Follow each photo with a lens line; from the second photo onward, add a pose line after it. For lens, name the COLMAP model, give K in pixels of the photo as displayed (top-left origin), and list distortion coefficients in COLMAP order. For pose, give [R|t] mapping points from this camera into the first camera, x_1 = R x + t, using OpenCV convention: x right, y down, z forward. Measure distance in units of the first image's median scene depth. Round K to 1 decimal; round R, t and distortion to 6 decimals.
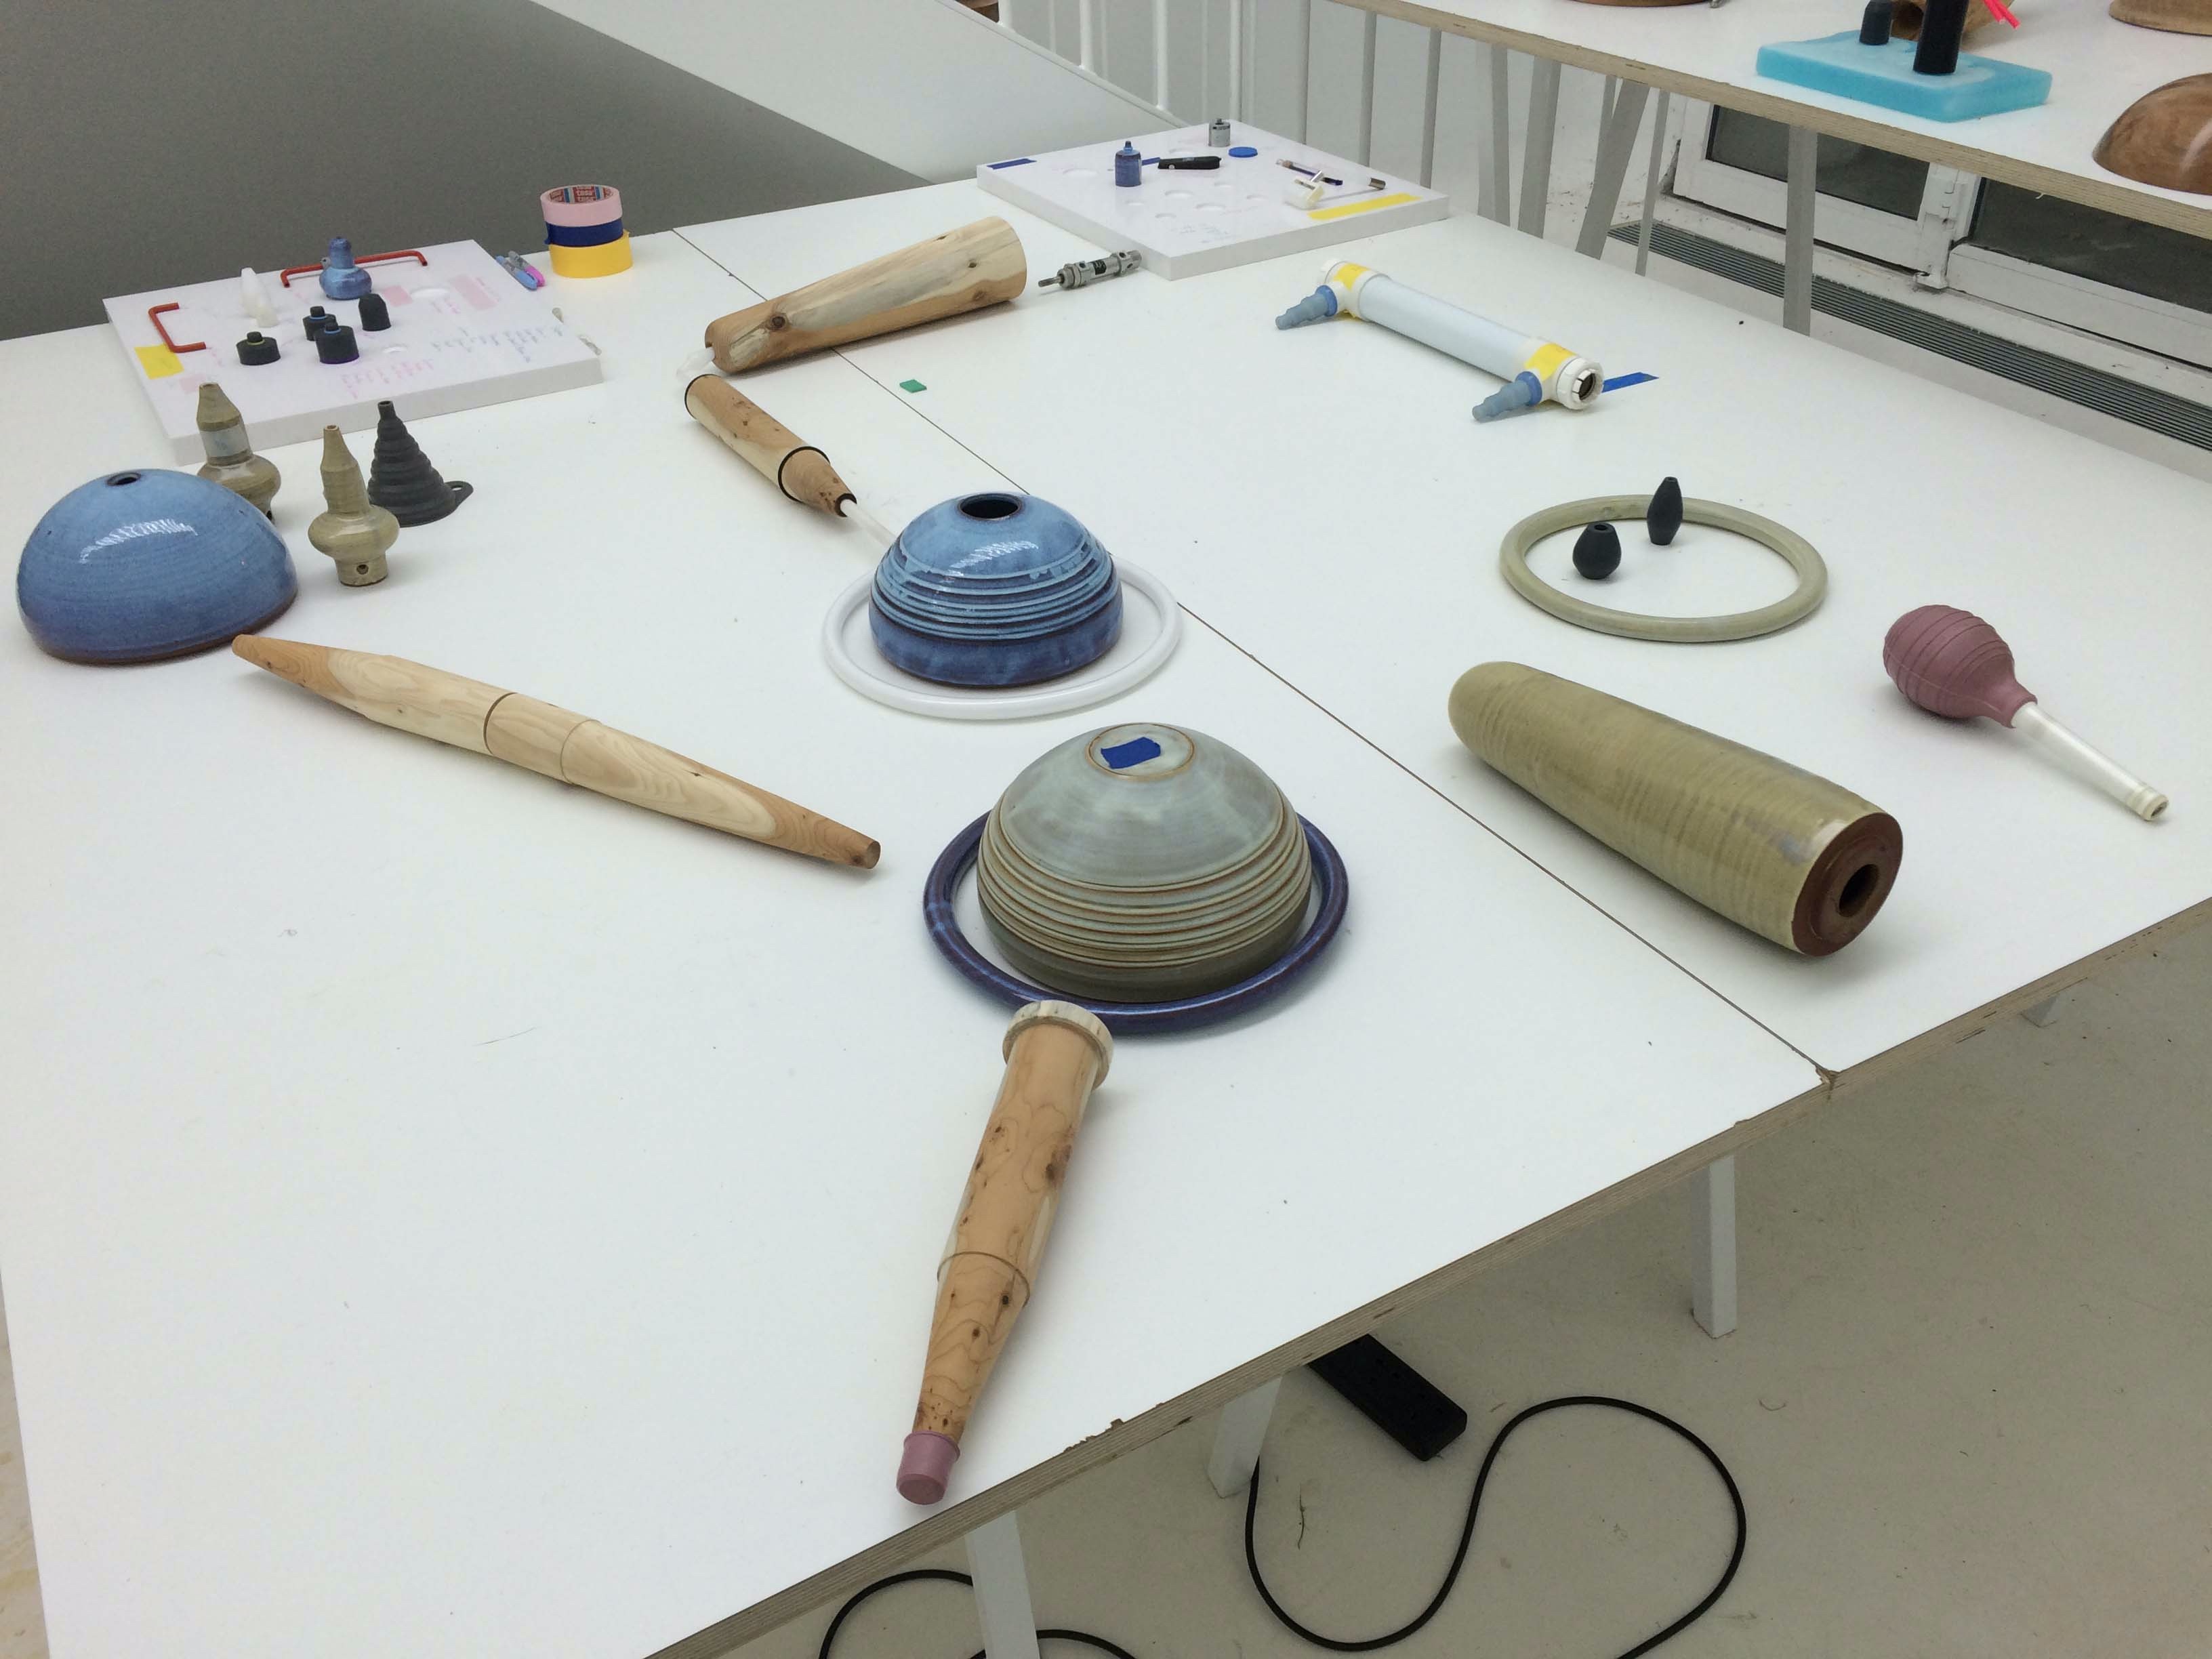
lens RADIAL K [[1898.1, 0, 1058.5], [0, 1898.1, 827.8], [0, 0, 1]] dist [0.076753, -0.100065]
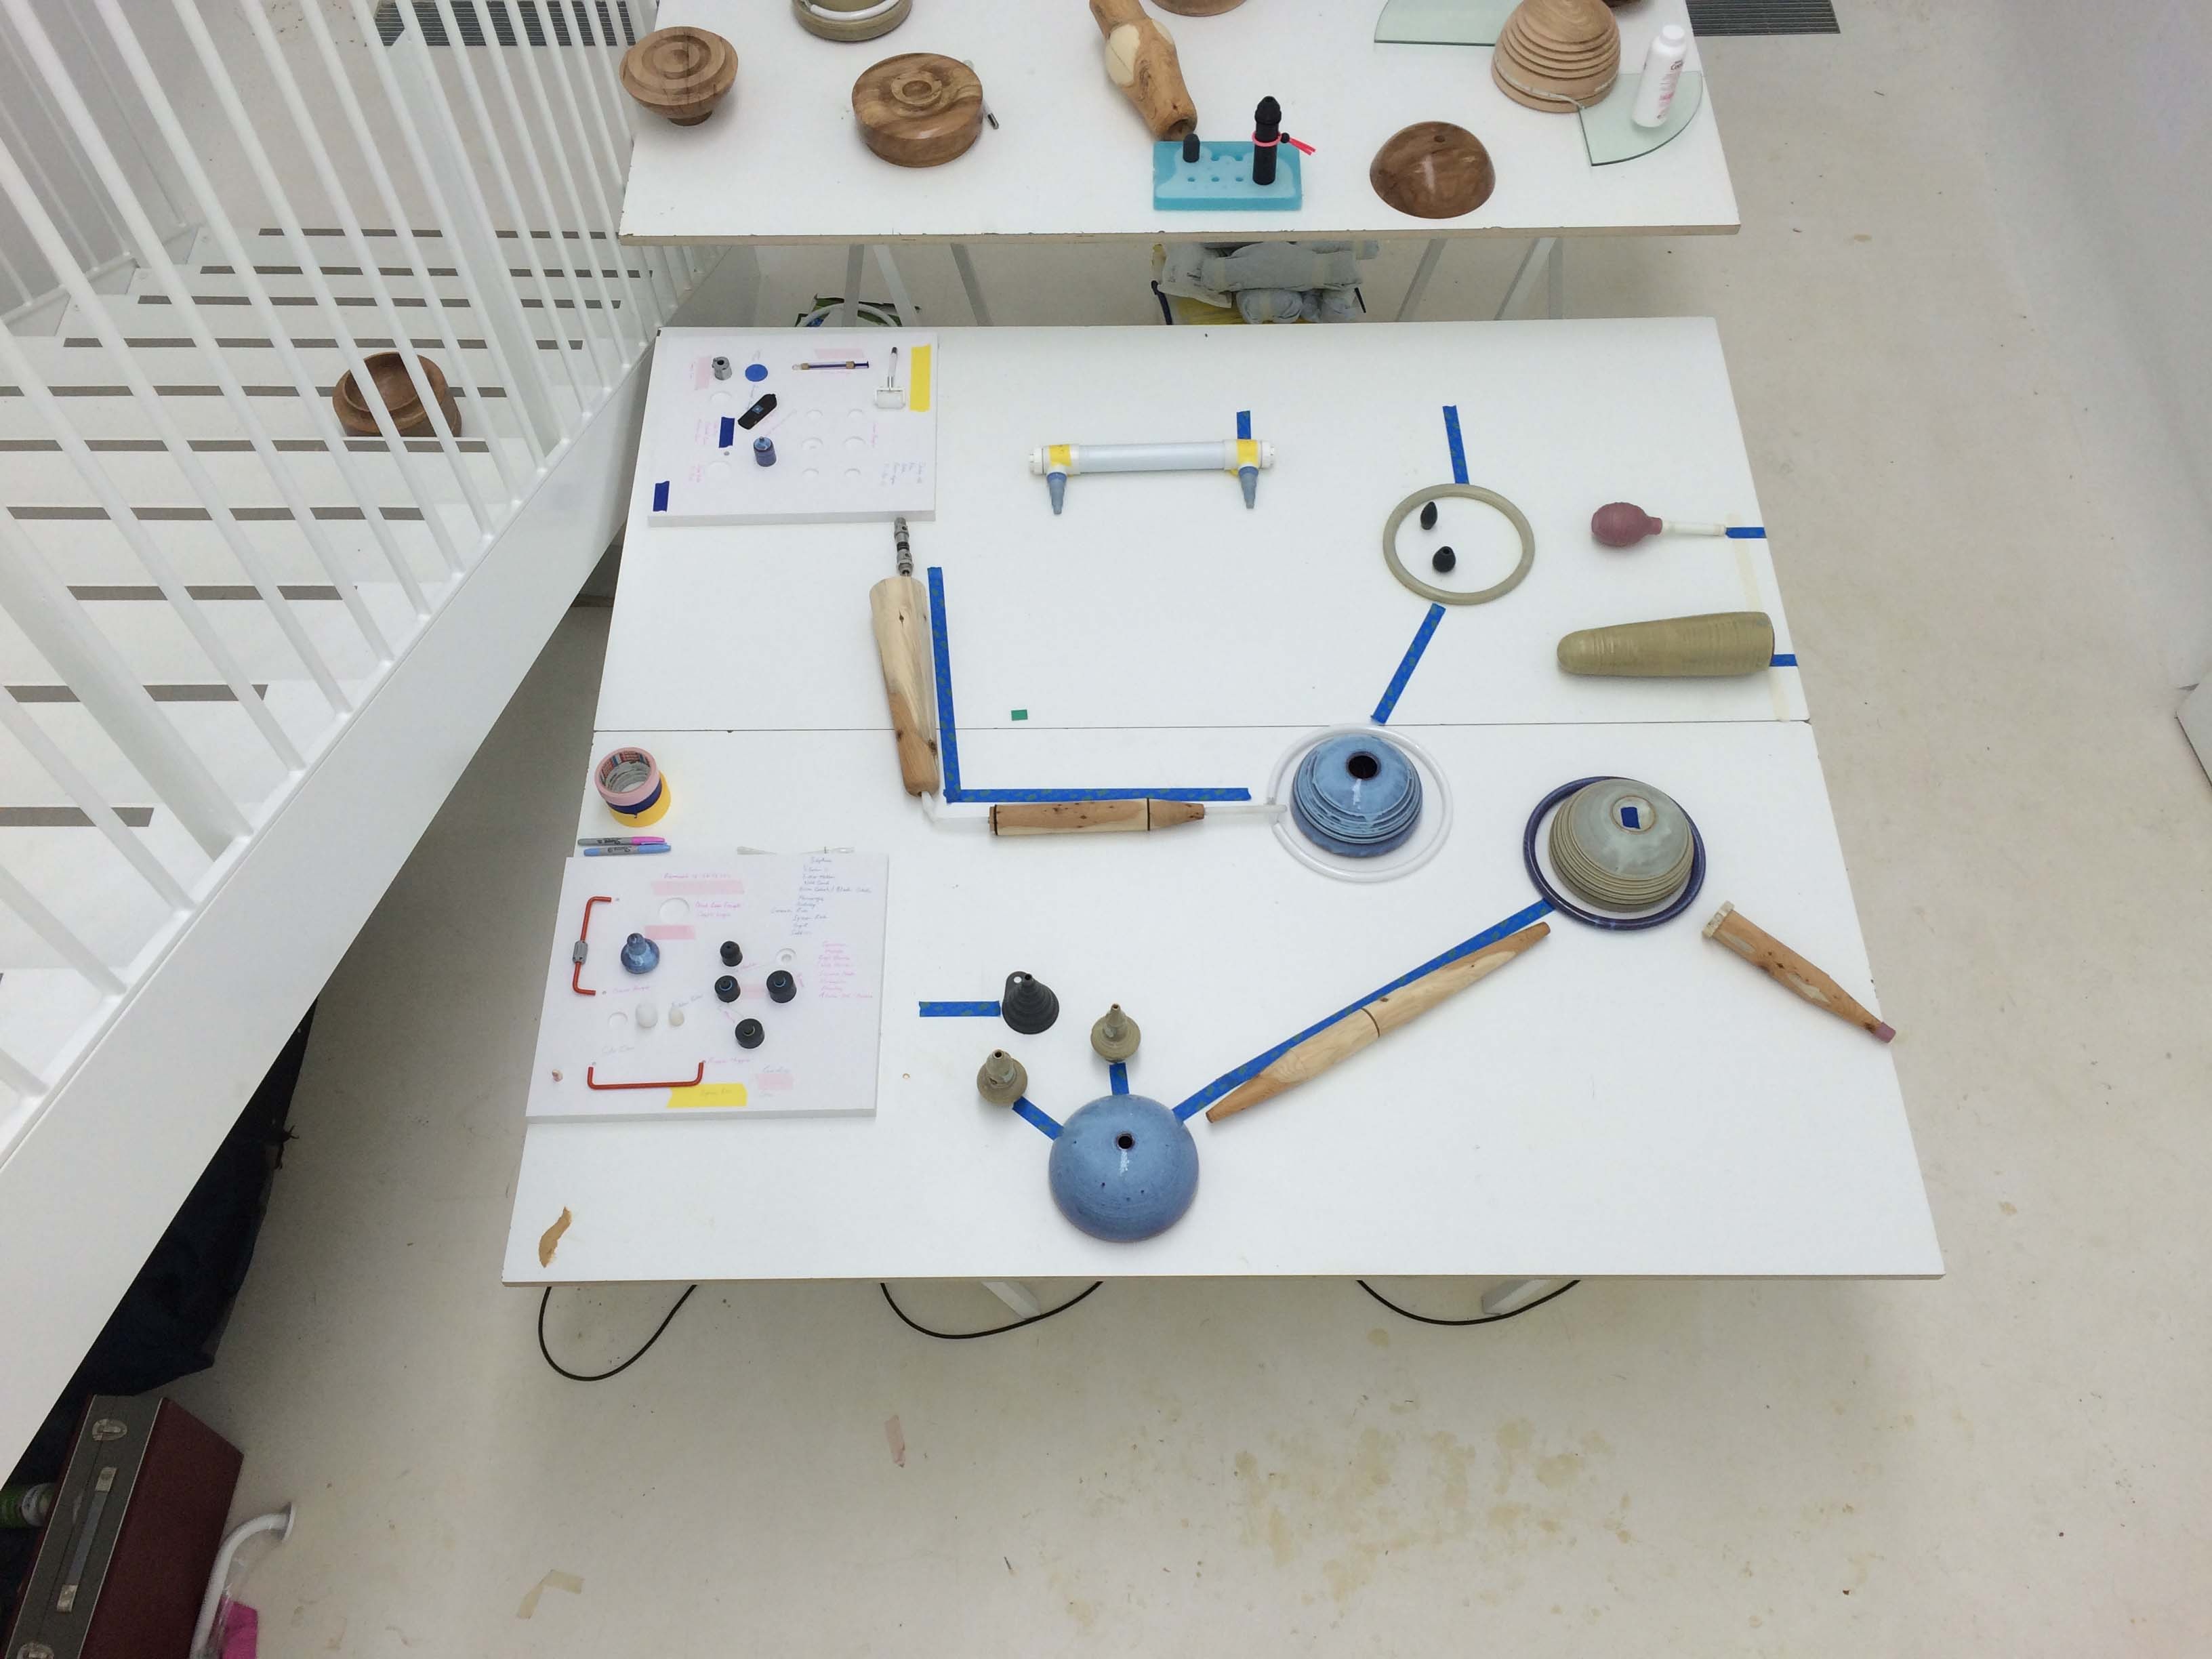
lens RADIAL K [[1898.1, 0, 1114.4], [0, 1898.1, 827.9], [0, 0, 1]] dist [0.076753, -0.100065]
pose [[0.476989, -0.739180, 0.475495, -1.019858], [0.483690, 0.672480, 0.560192, -1.210314], [-0.733843, -0.037213, 0.678299, -0.117097]]
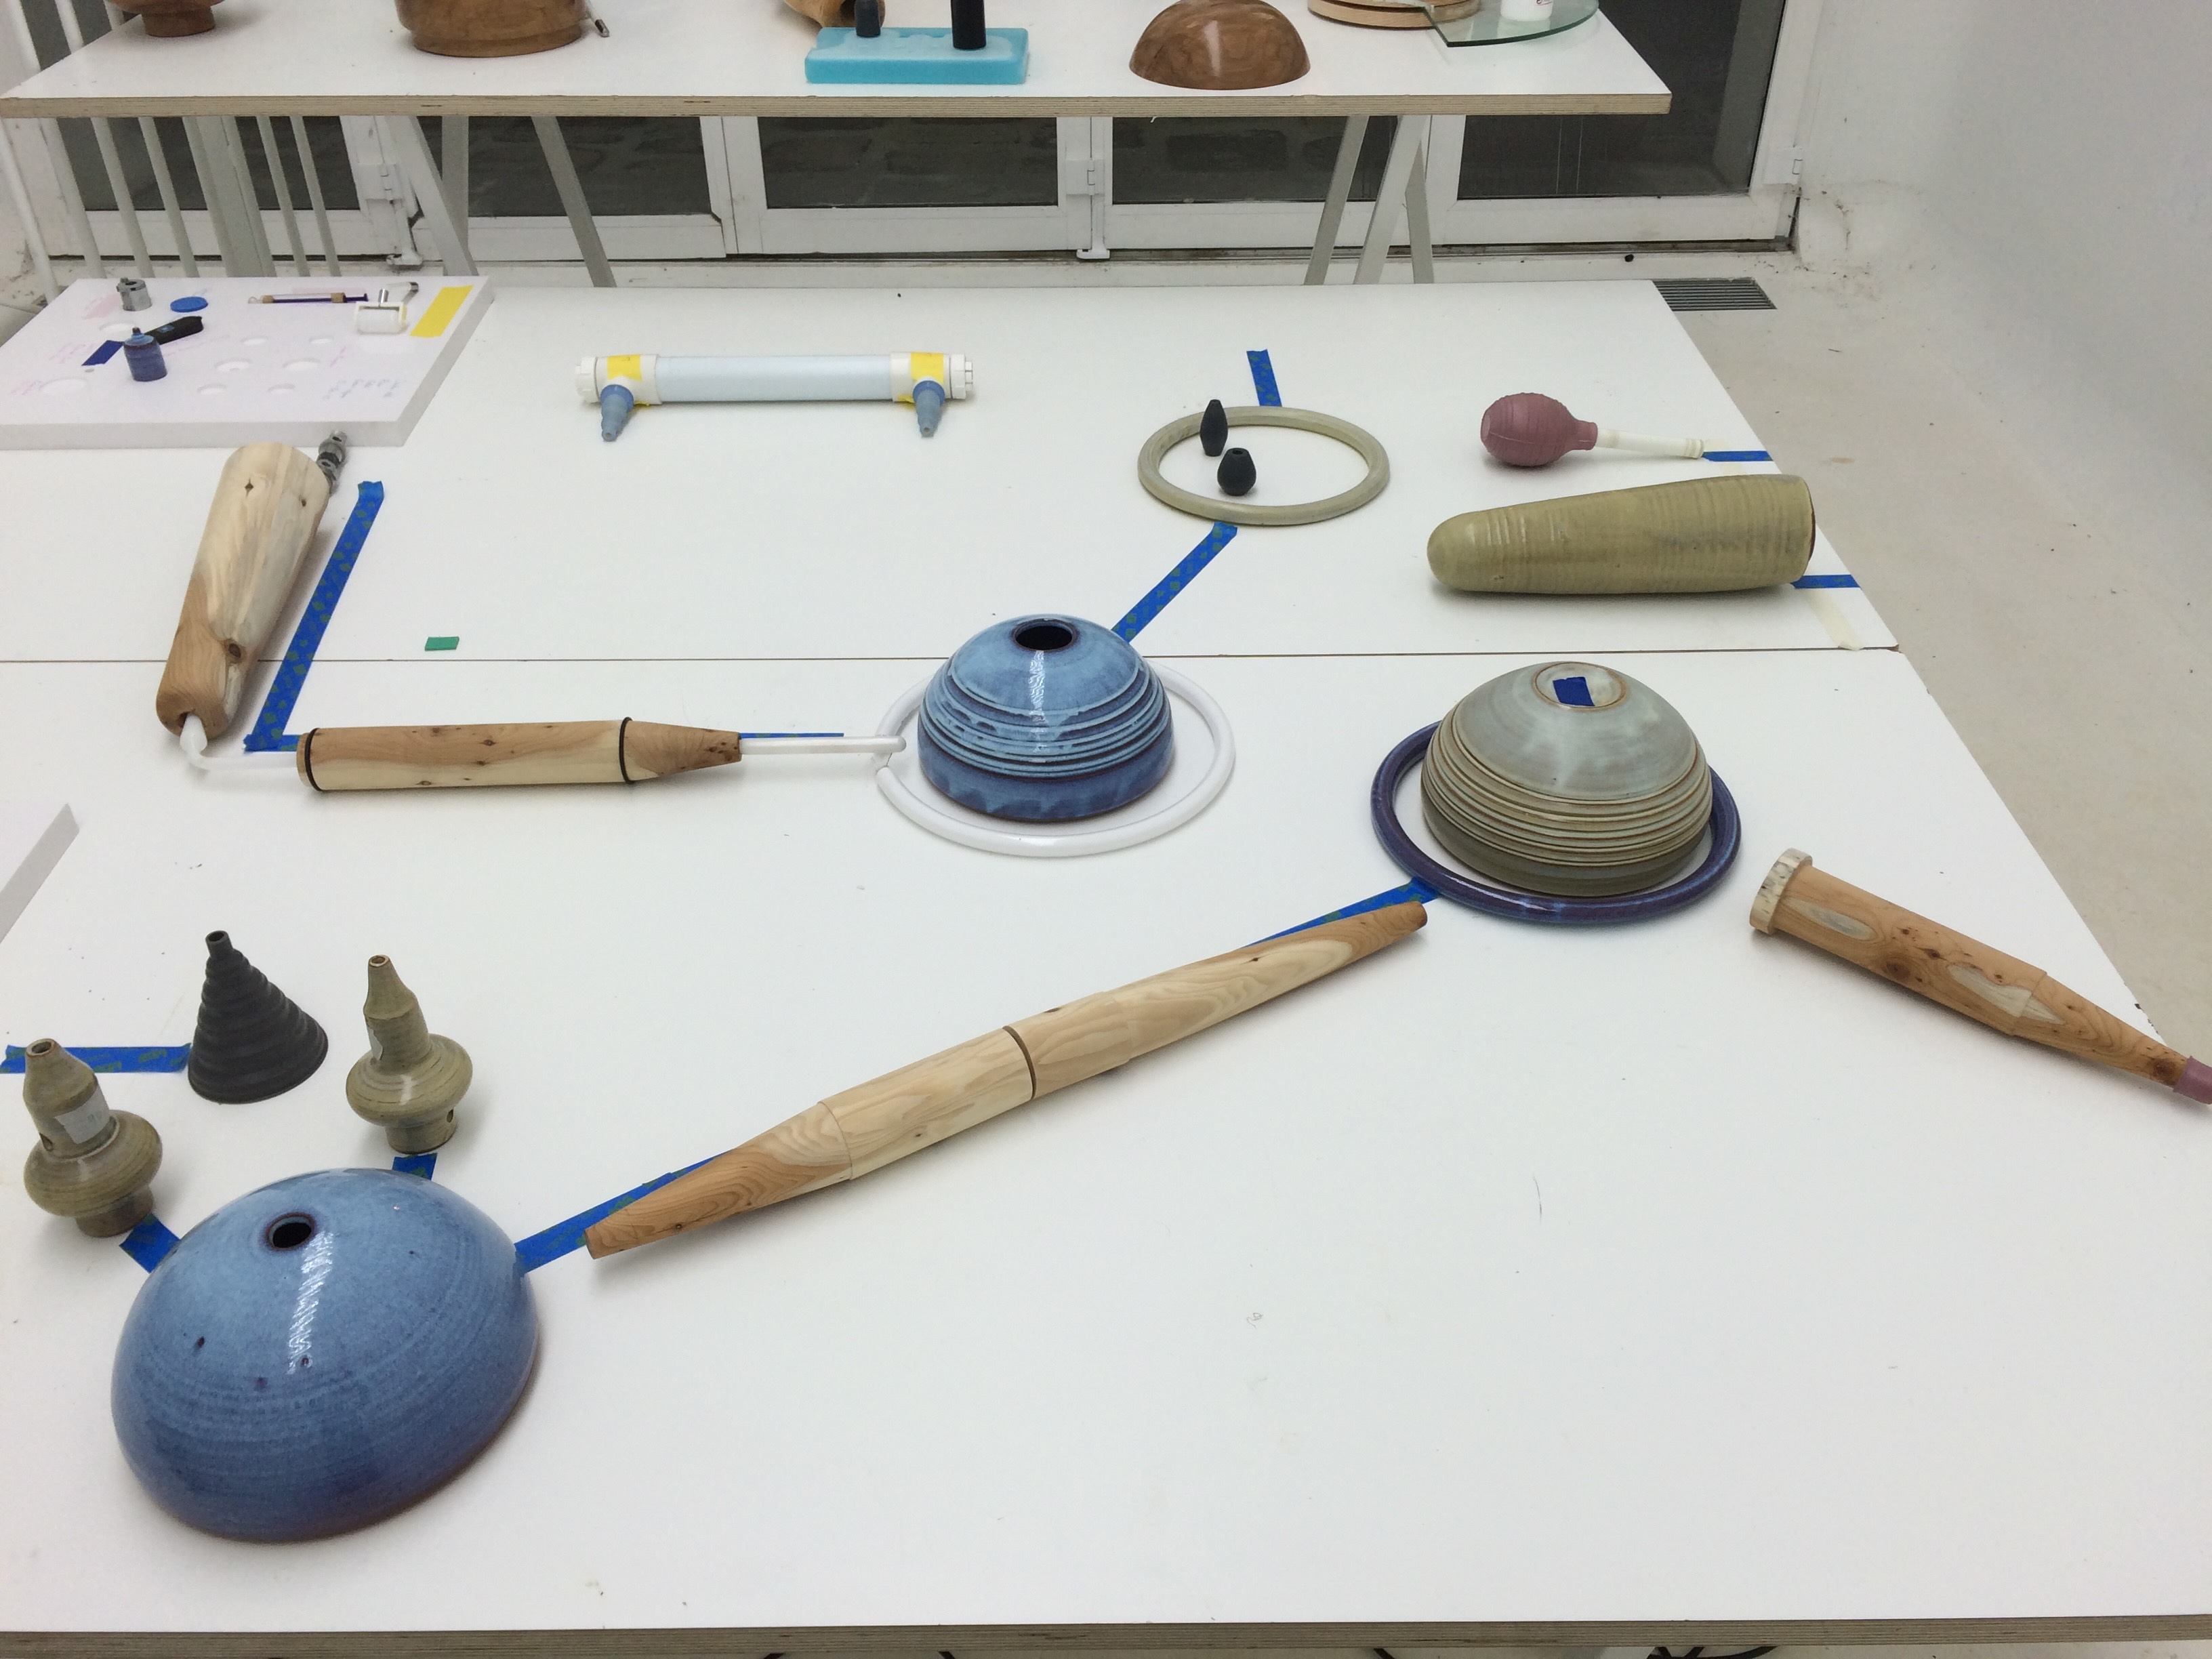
lens RADIAL K [[1898.1, 0, 1109.5], [0, 1898.1, 829.4], [0, 0, 1]] dist [0.076753, -0.100065]
pose [[0.476877, -0.496560, 0.725270, -0.710500], [0.480930, 0.838072, 0.257571, -0.292071], [-0.735728, 0.225974, 0.638467, 0.336002]]
